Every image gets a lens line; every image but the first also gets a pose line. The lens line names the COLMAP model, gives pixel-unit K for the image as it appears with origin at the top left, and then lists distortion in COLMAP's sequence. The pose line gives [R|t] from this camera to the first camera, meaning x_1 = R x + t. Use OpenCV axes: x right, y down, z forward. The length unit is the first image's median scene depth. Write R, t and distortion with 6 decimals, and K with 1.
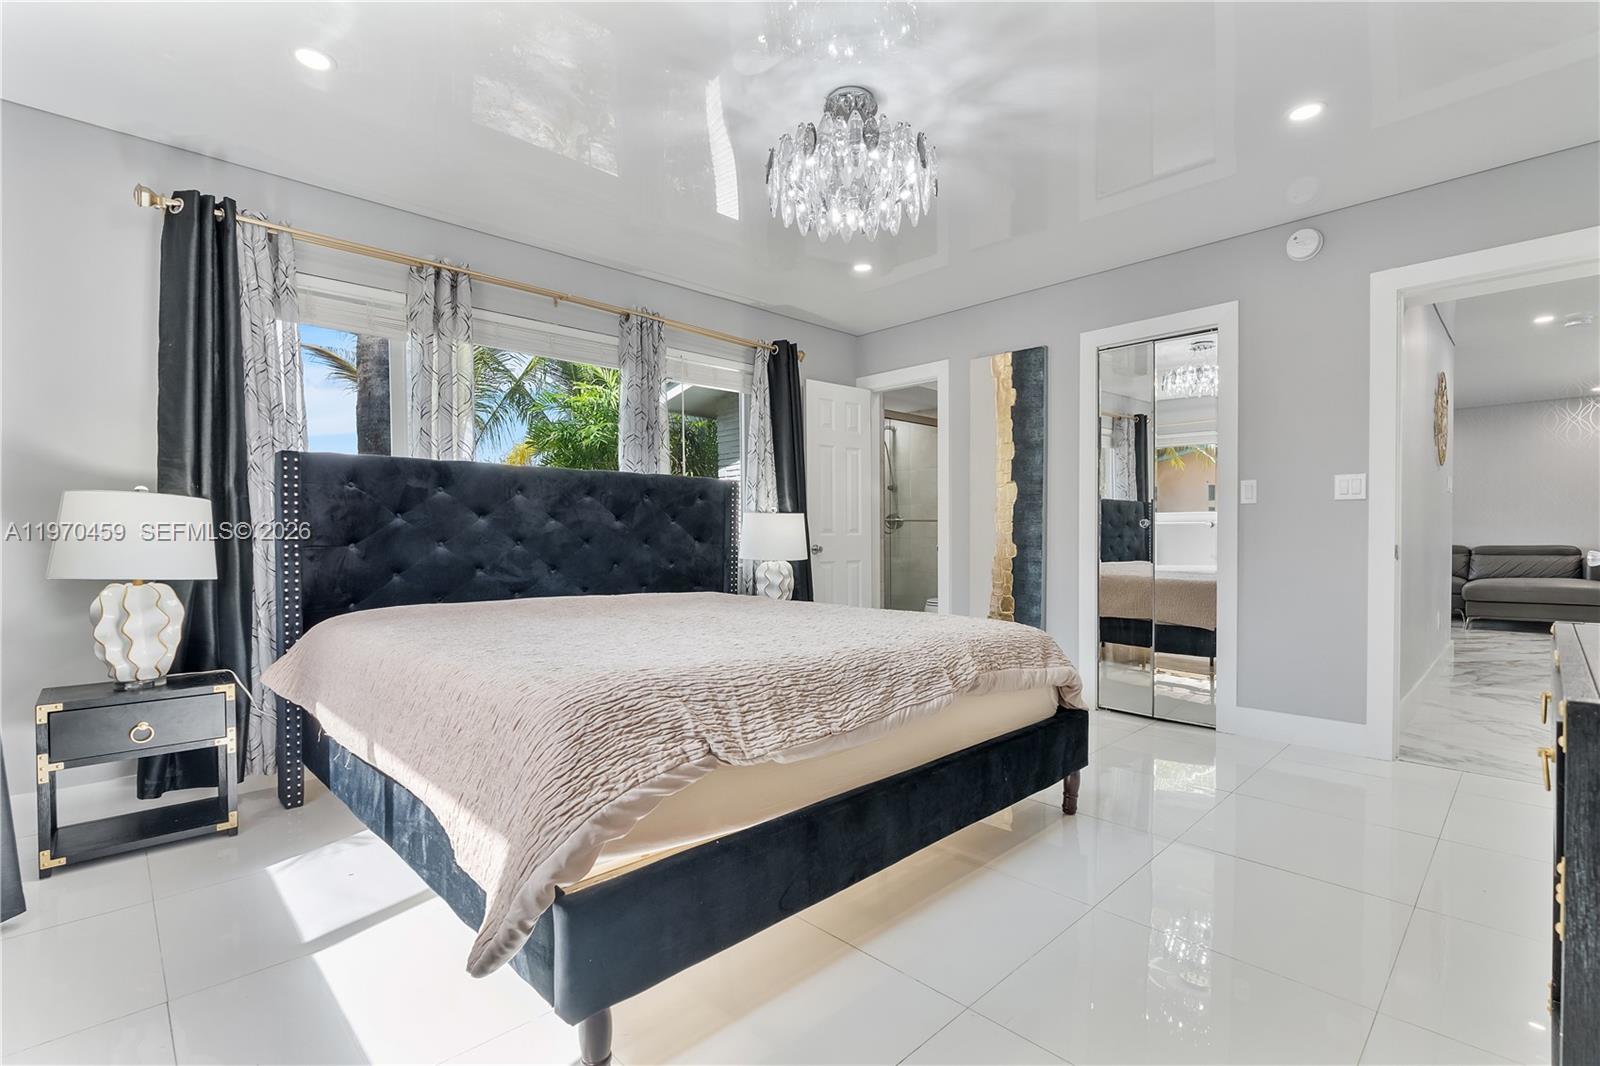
lens RADIAL K [[730.1, 0, 806.3], [0, 730.1, 538.6], [0, 0, 1]] dist [-0.014006, -0.000382]
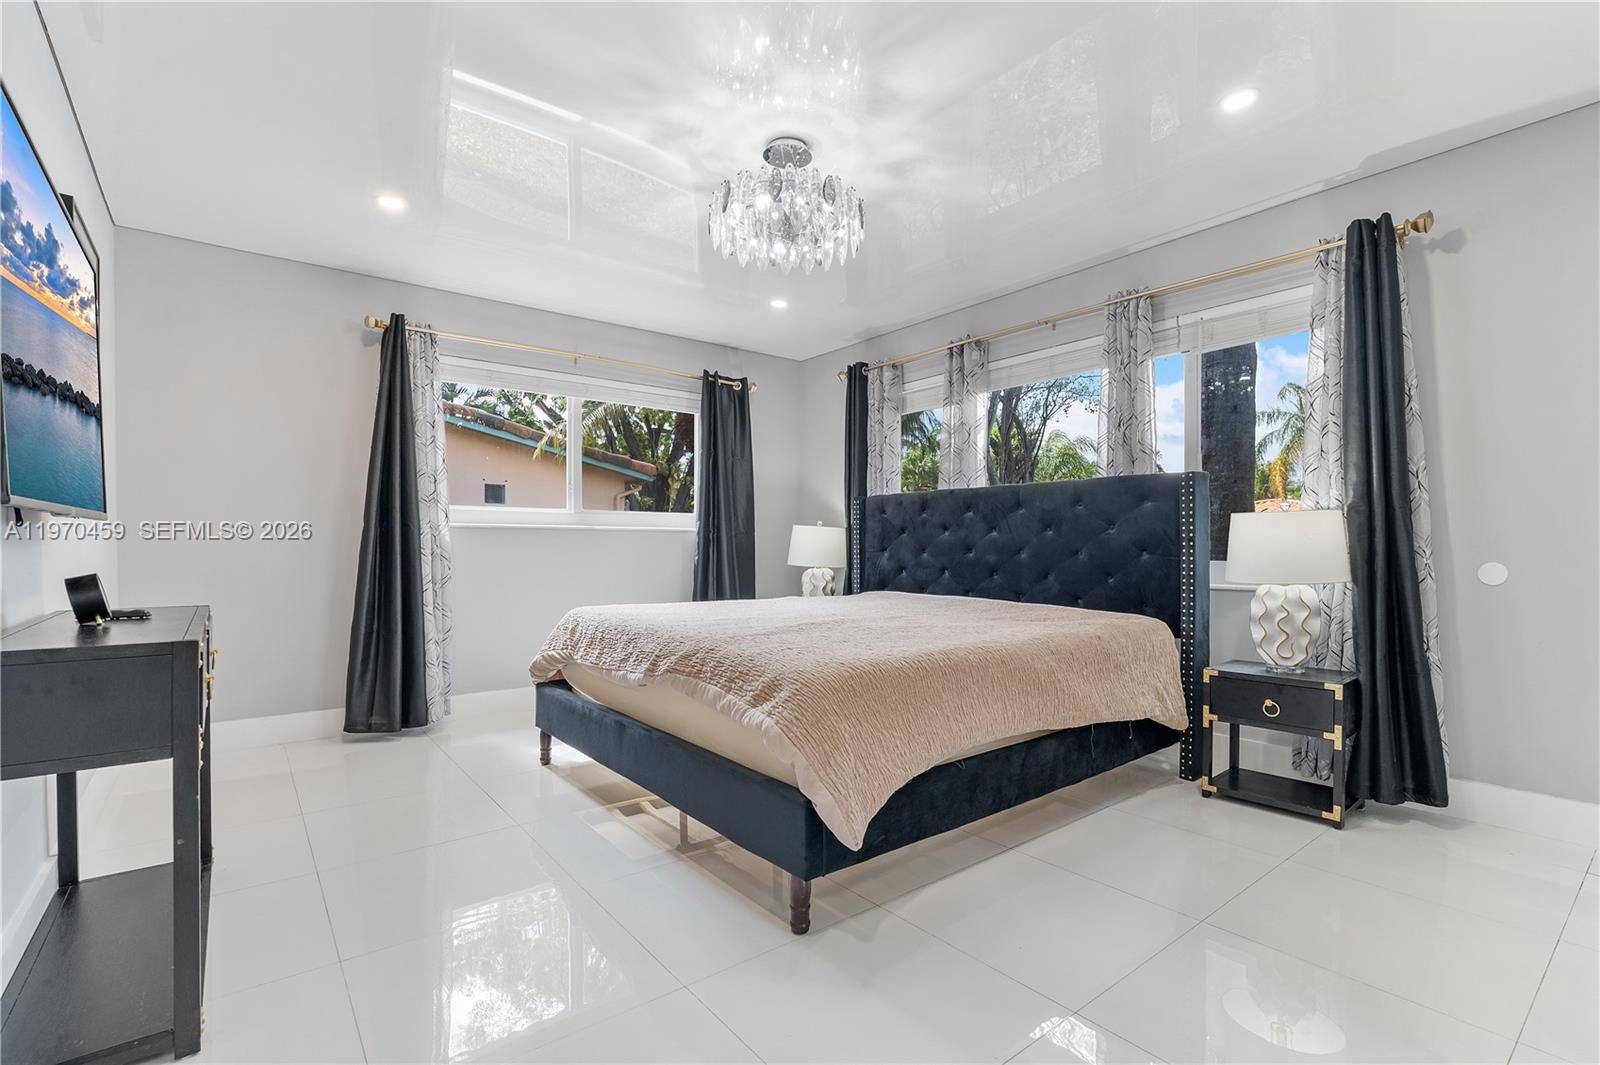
lens RADIAL K [[730.1, 0, 801.4], [0, 730.1, 543.6], [0, 0, 1]] dist [-0.014006, -0.000382]
pose [[-0.108988, -0.001144, -0.994042, 0.387454], [-0.001449, 0.999998, -0.000992, -0.002640], [0.994042, 0.001333, -0.108990, 0.385334]]
